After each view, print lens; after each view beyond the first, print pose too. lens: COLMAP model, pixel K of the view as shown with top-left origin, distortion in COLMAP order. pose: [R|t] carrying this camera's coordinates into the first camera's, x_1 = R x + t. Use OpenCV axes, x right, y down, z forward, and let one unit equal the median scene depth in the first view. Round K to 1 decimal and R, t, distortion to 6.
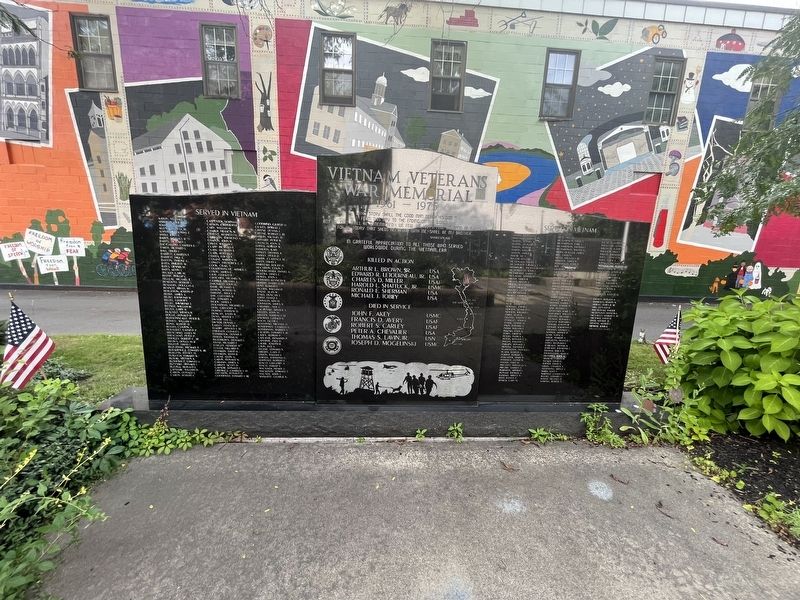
lens RADIAL K [[321.9, 0, 400.0], [0, 321.9, 300.0], [0, 0, 1]] dist [-0.003043, 0.000053]
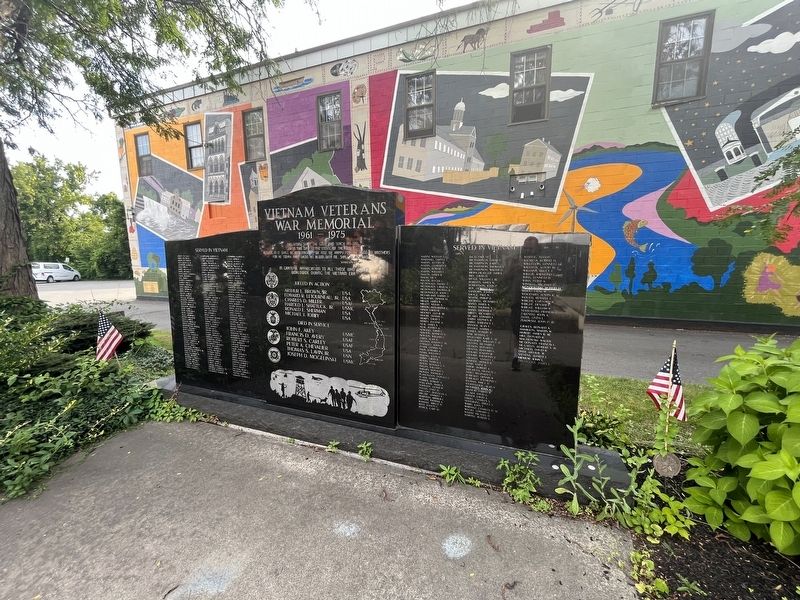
lens RADIAL K [[321.9, 0, 400.0], [0, 321.9, 300.0], [0, 0, 1]] dist [-0.003043, 0.000053]
pose [[0.913218, 0.012938, -0.407265, 0.659801], [-0.037282, 0.997956, -0.051896, -0.015850], [0.405761, 0.062576, 0.911835, 0.084228]]
